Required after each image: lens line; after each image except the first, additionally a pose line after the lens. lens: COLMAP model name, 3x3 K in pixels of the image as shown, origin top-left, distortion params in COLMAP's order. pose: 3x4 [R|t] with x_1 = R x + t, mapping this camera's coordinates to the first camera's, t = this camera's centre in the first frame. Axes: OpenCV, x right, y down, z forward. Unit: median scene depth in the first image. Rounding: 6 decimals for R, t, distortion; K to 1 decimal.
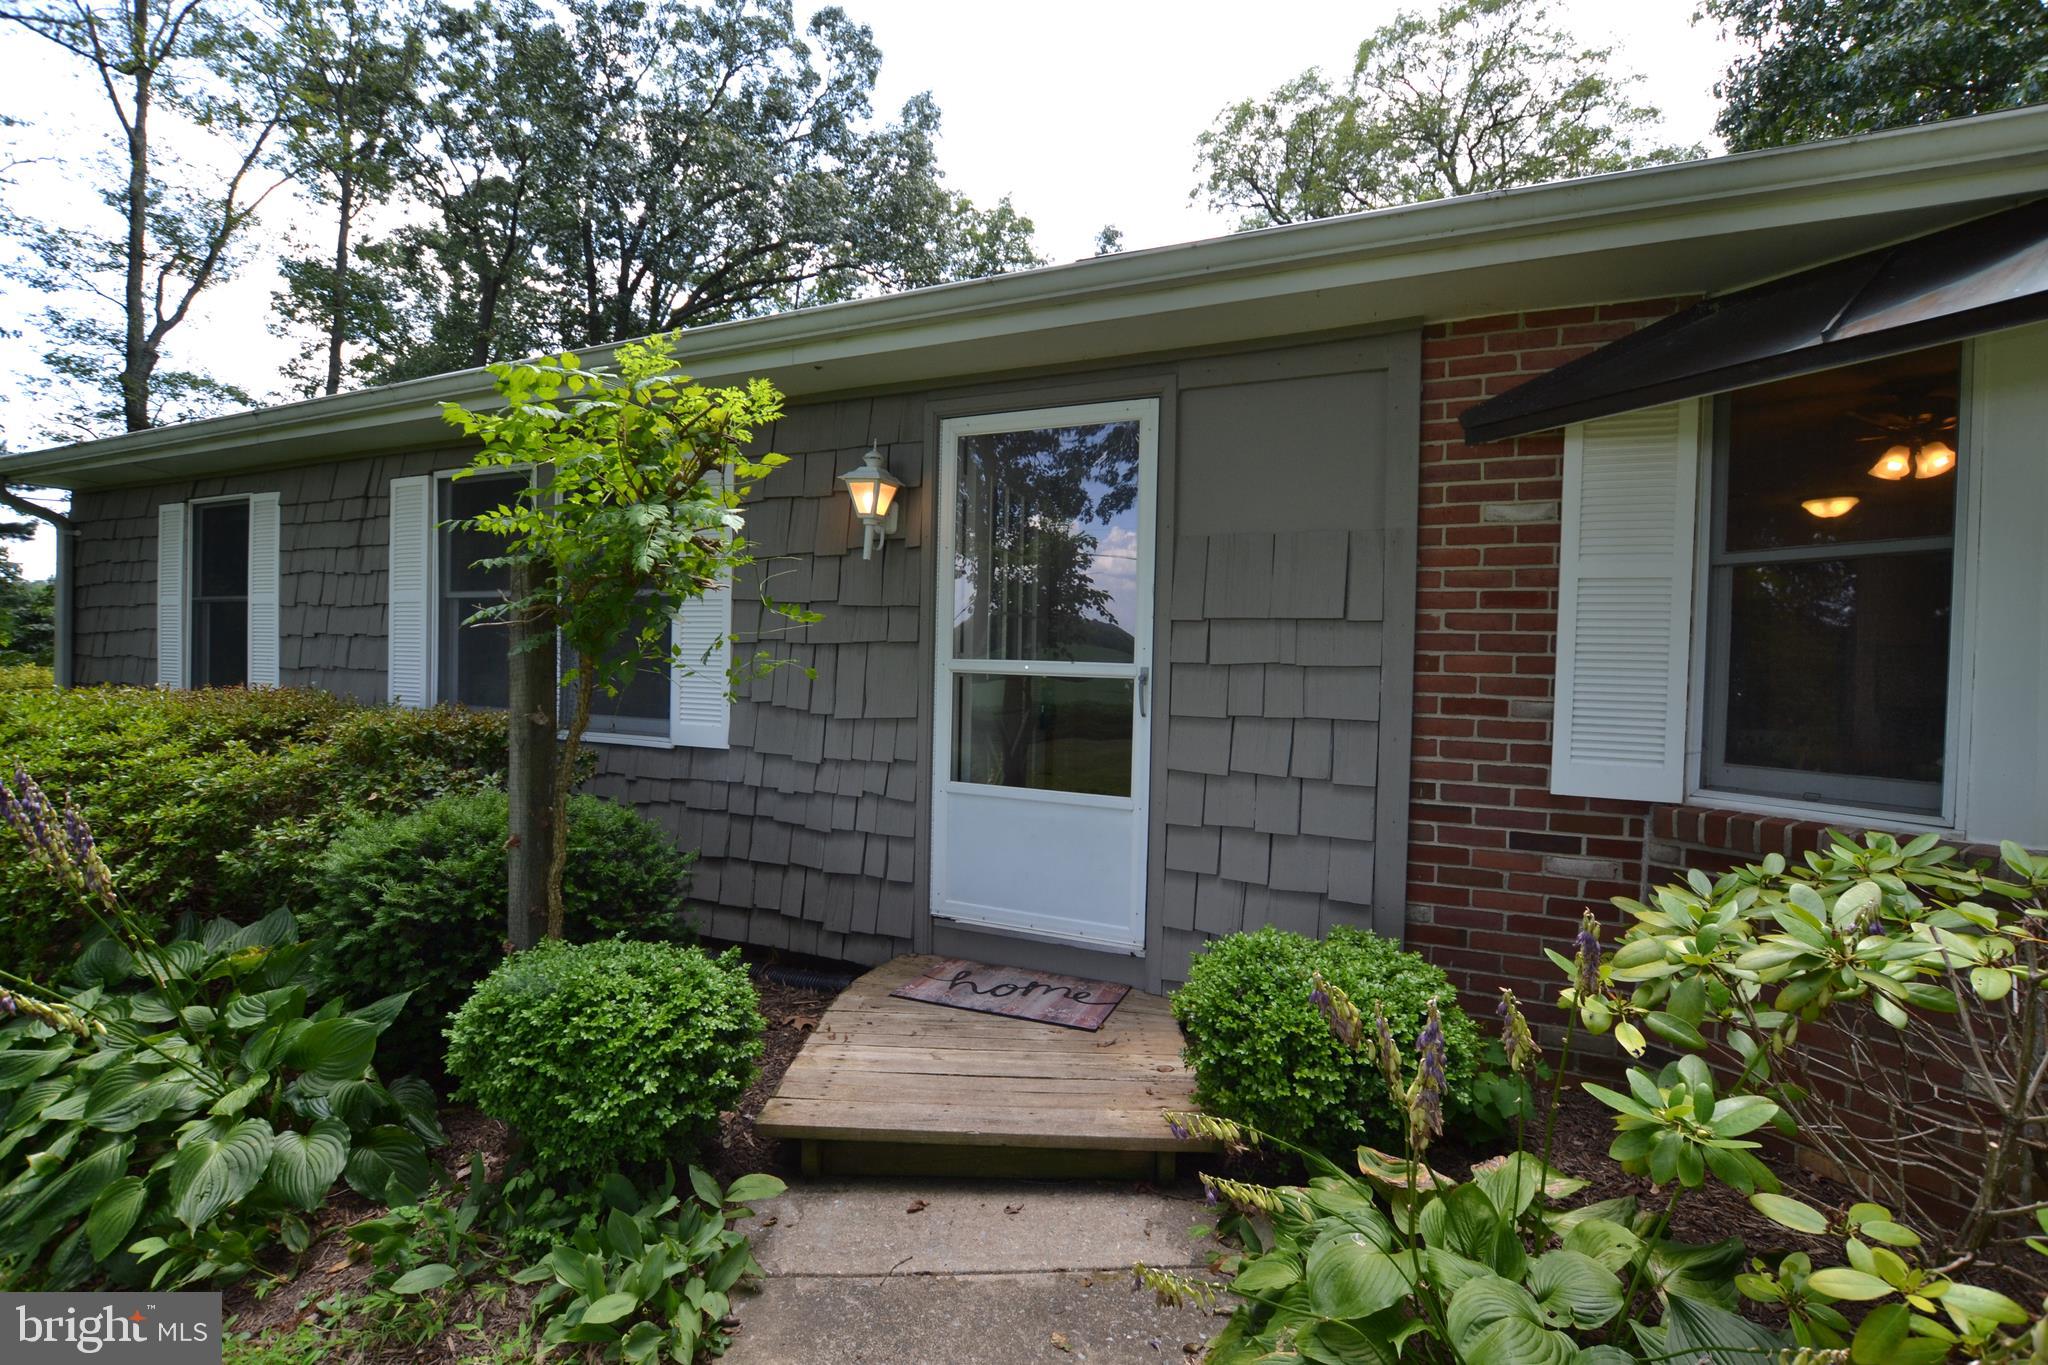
lens RADIAL K [[912.7, 0, 1020.6], [0, 912.7, 680.6], [0, 0, 1]] dist [-0.029094, 0.000978]
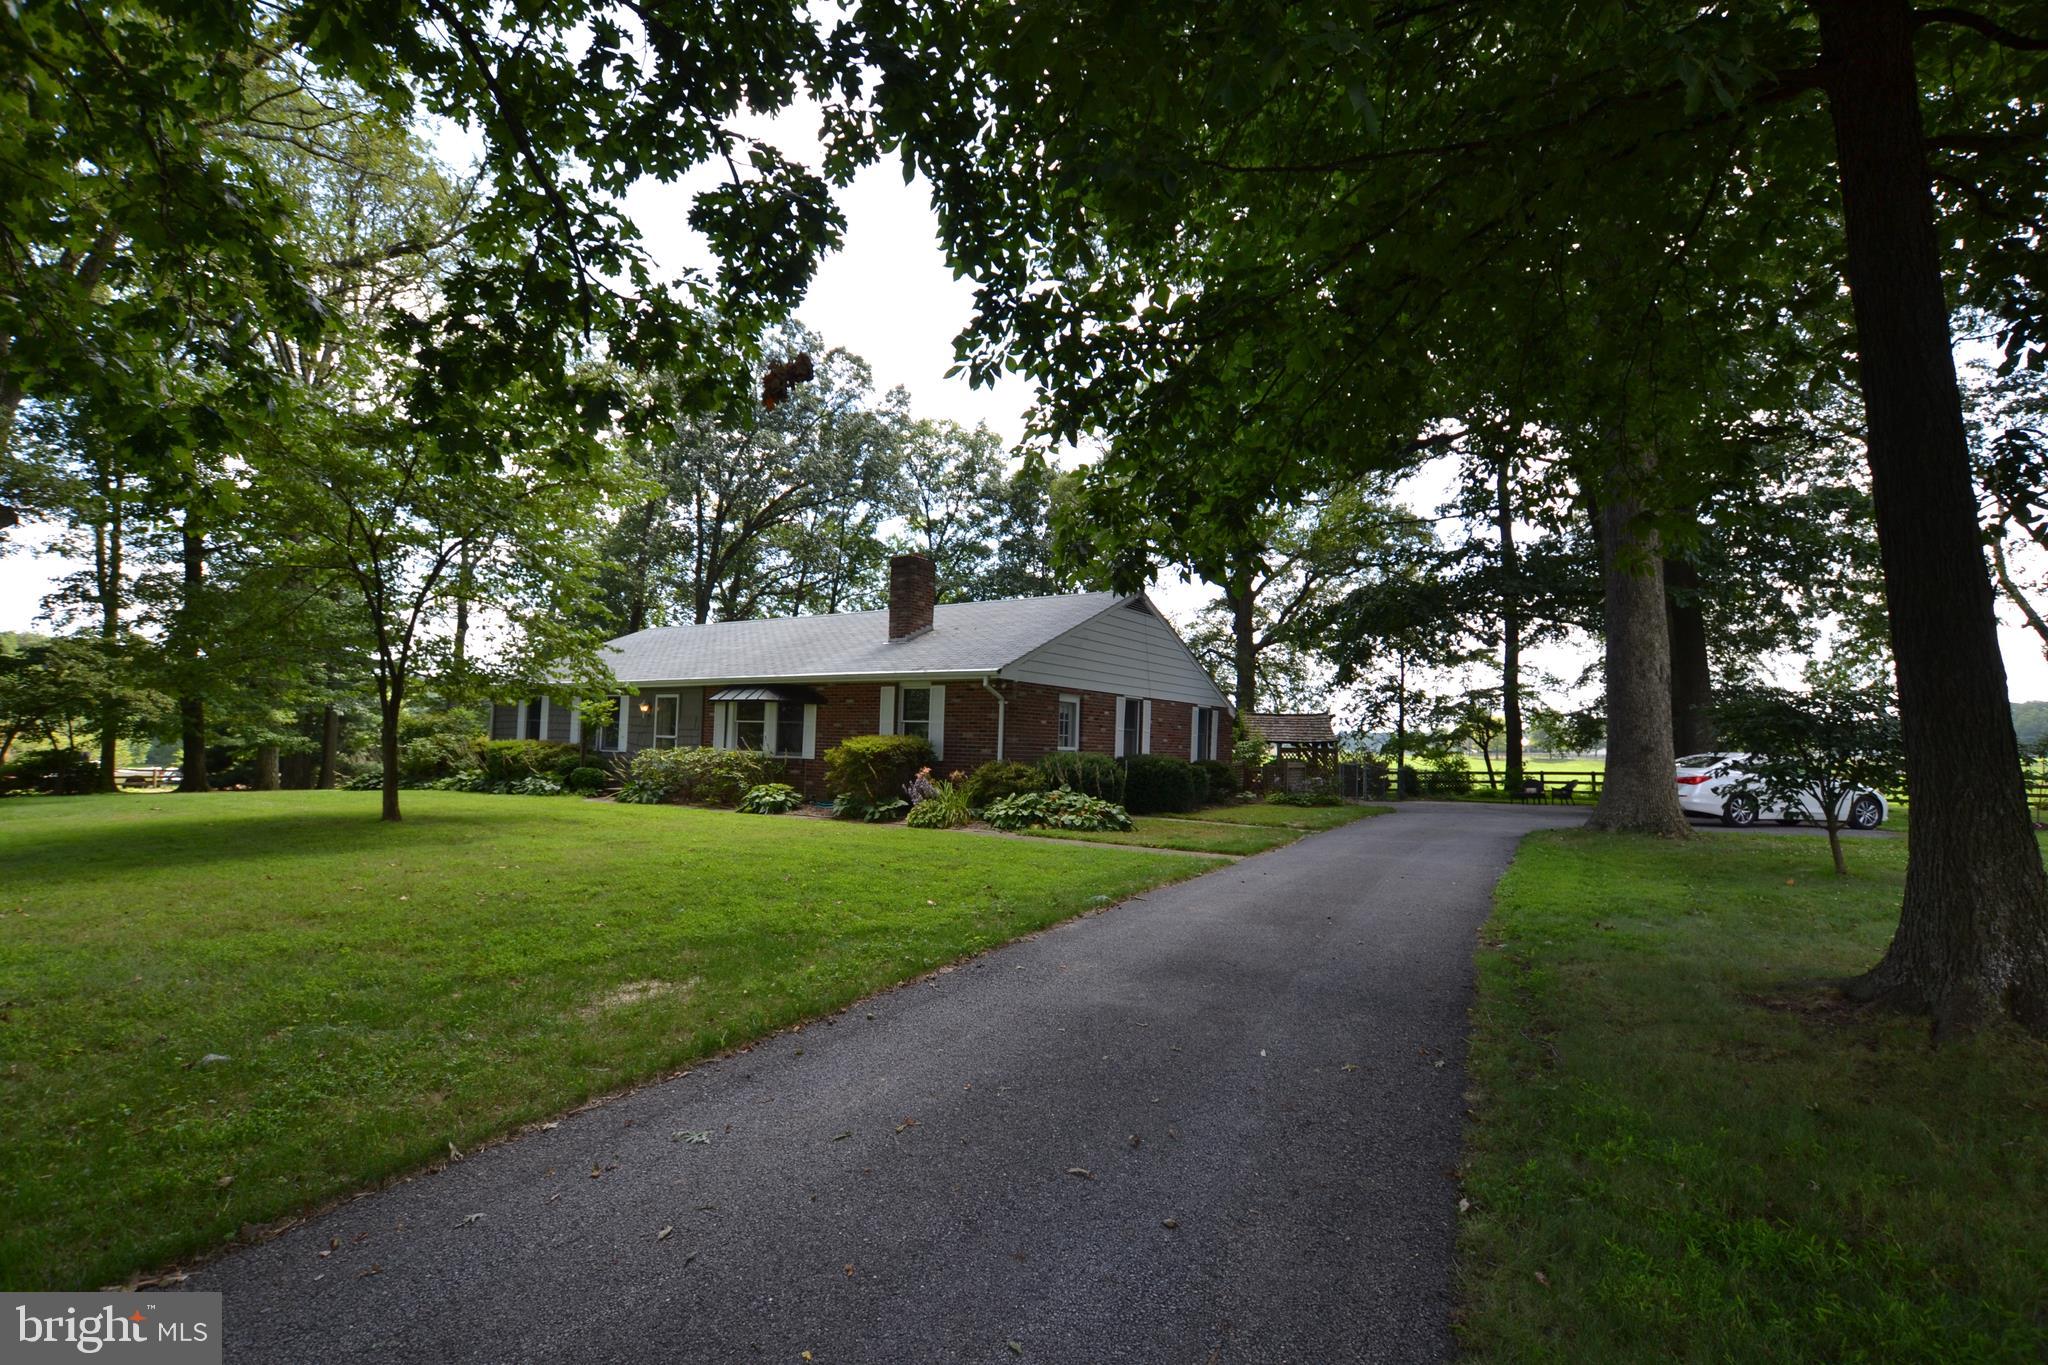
lens RADIAL K [[912.7, 0, 1012.5], [0, 912.7, 678.5], [0, 0, 1]] dist [-0.029094, 0.000978]
pose [[0.984330, -0.004748, -0.176270, 0.369887], [-0.011364, 0.995851, -0.090285, 0.013372], [0.175967, 0.090873, 0.980193, -0.501797]]
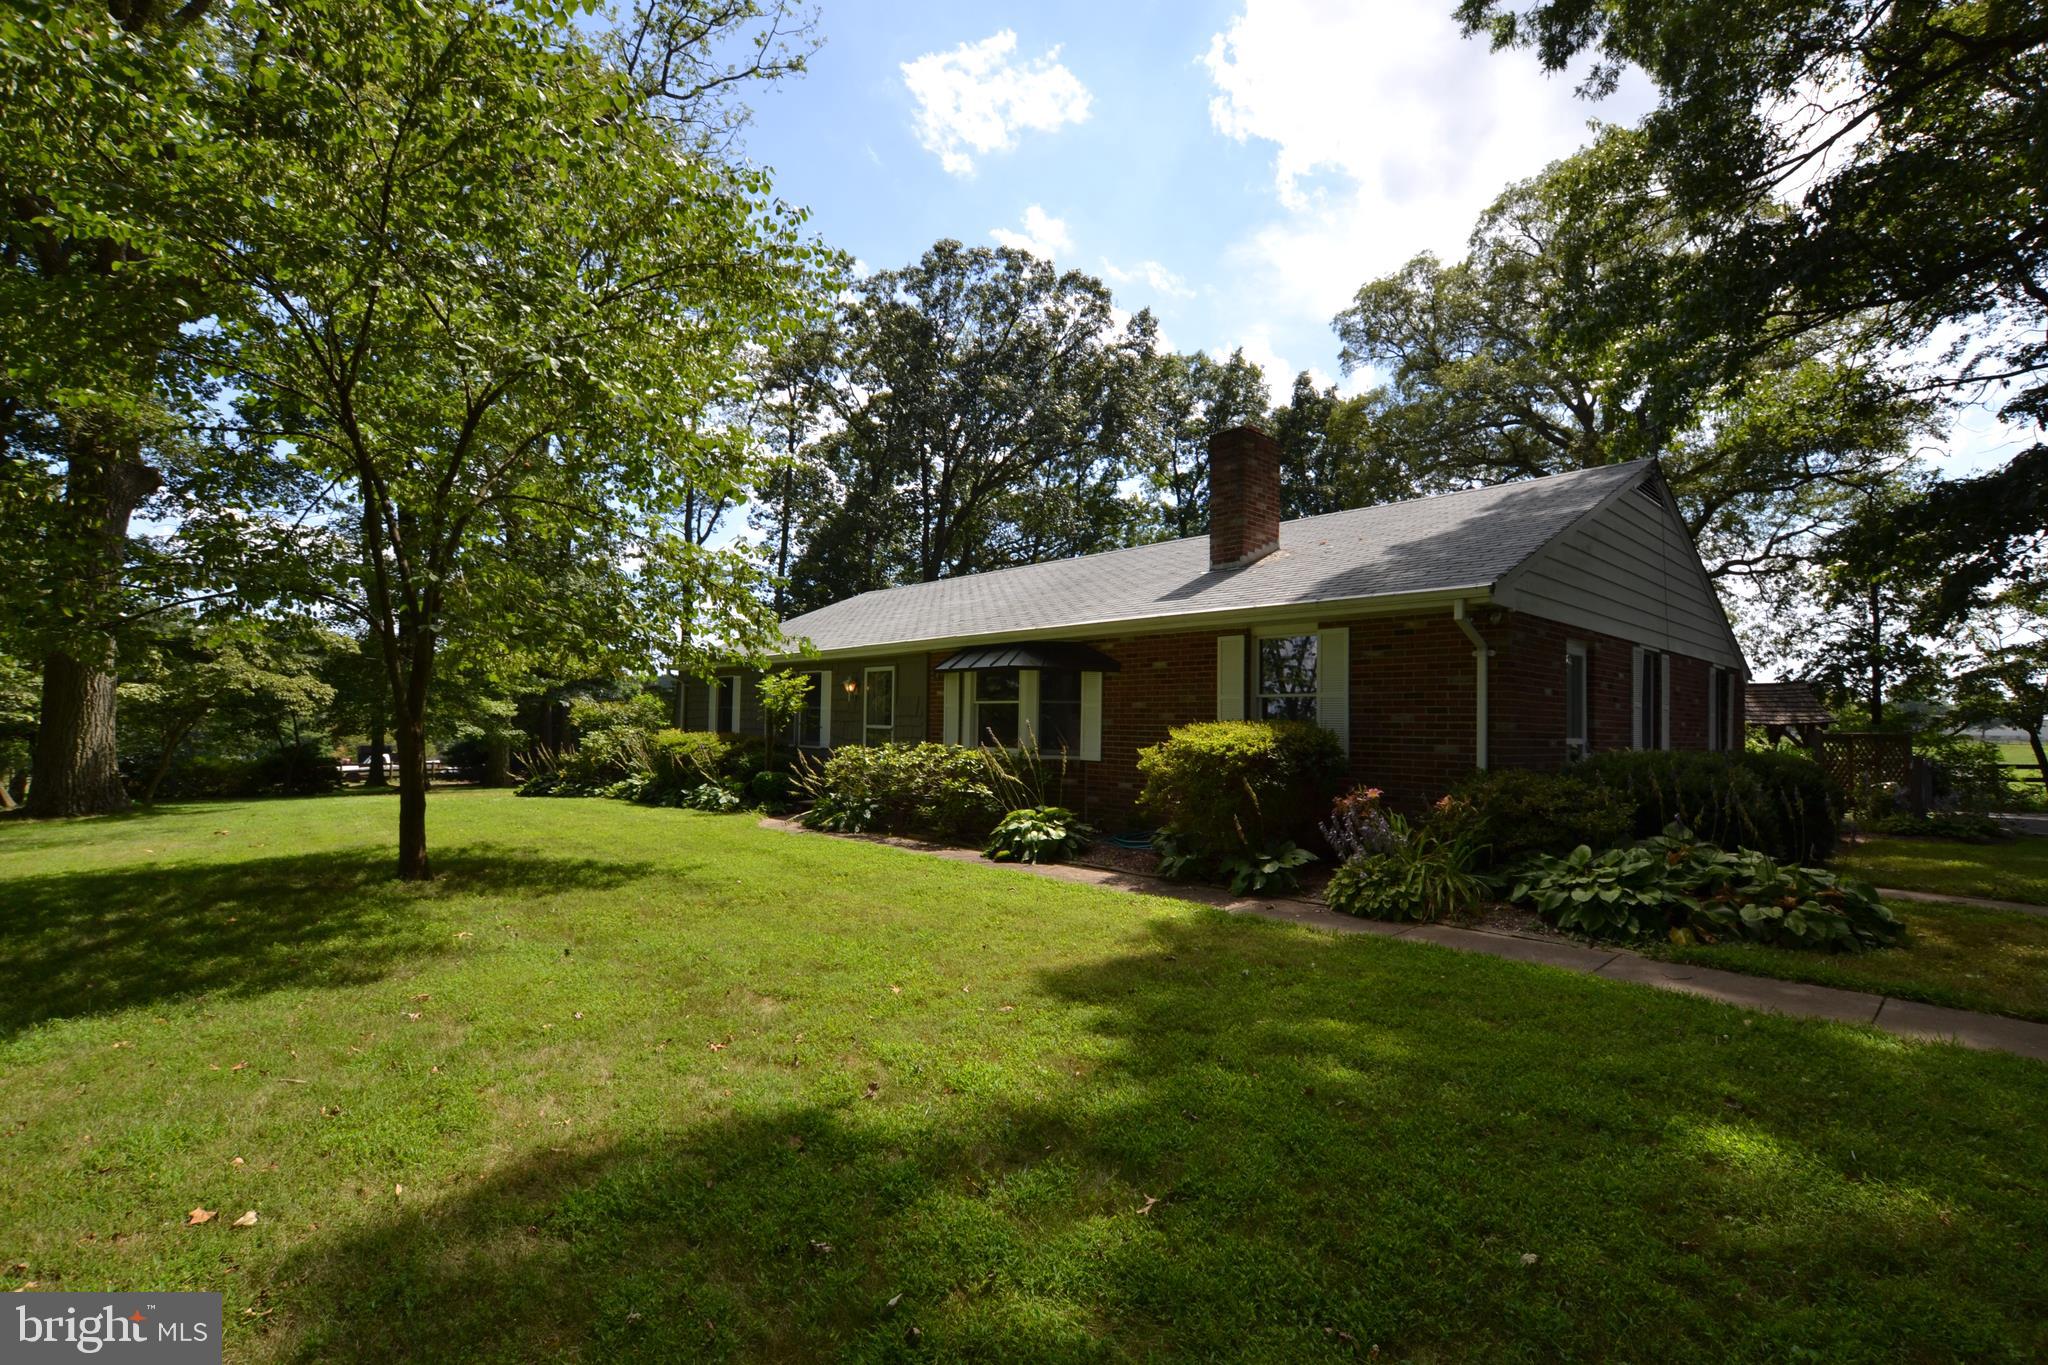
lens RADIAL K [[912.7, 0, 1029.9], [0, 912.7, 688.9], [0, 0, 1]] dist [-0.029094, 0.000978]
pose [[0.919578, -0.018482, -0.392473, 0.261041], [-0.006339, 0.998065, -0.061851, 0.007672], [0.392856, 0.059365, 0.917682, -0.295877]]
